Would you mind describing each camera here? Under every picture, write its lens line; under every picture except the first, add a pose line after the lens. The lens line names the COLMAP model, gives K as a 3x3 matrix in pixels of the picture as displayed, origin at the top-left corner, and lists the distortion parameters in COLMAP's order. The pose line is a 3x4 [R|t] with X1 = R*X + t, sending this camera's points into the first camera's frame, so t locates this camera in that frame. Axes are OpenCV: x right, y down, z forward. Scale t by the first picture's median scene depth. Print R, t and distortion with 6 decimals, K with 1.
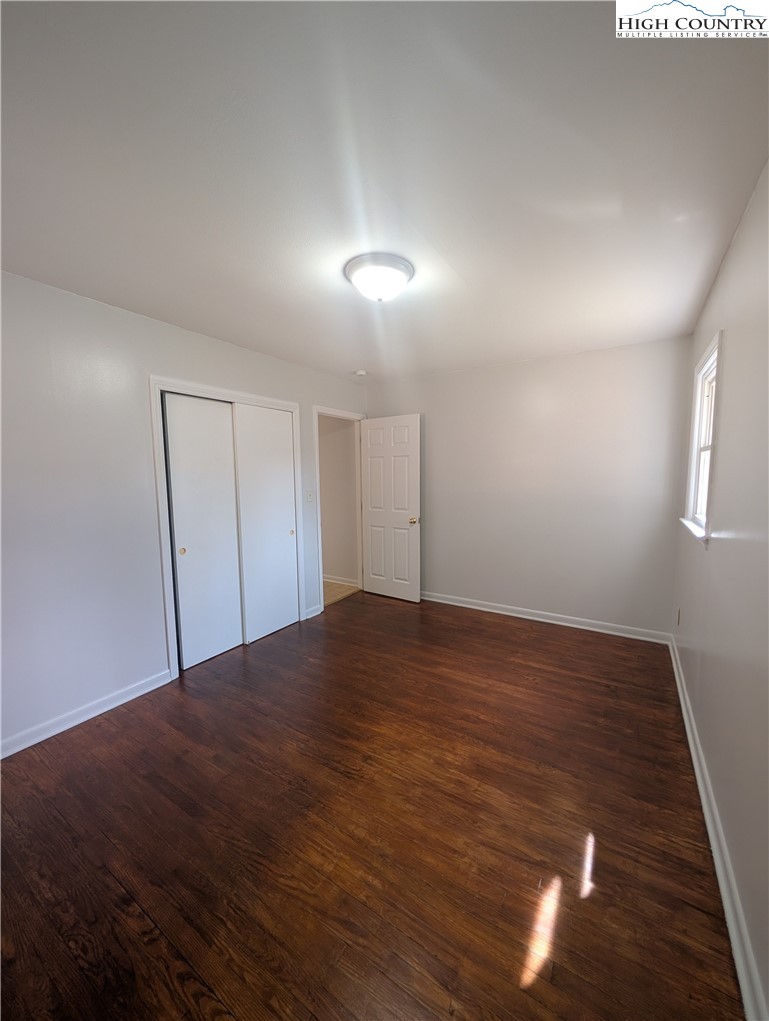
lens RADIAL K [[387.8, 0, 385.3], [0, 387.8, 512.3], [0, 0, 1]] dist [-0.000905, 0.000265]
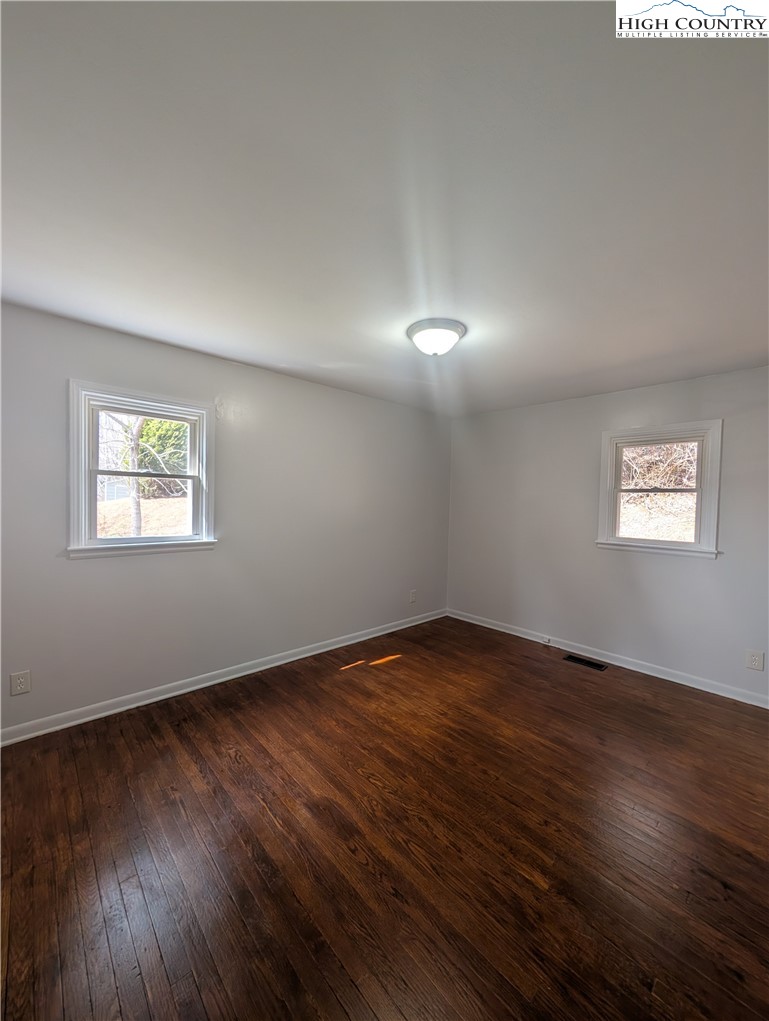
lens RADIAL K [[387.8, 0, 385.3], [0, 387.8, 512.3], [0, 0, 1]] dist [-0.000905, 0.000265]
pose [[-0.966831, -0.022047, 0.254465, -0.167473], [0.011750, 0.991374, 0.130538, -0.215963], [-0.255147, 0.129198, -0.958232, 2.122402]]
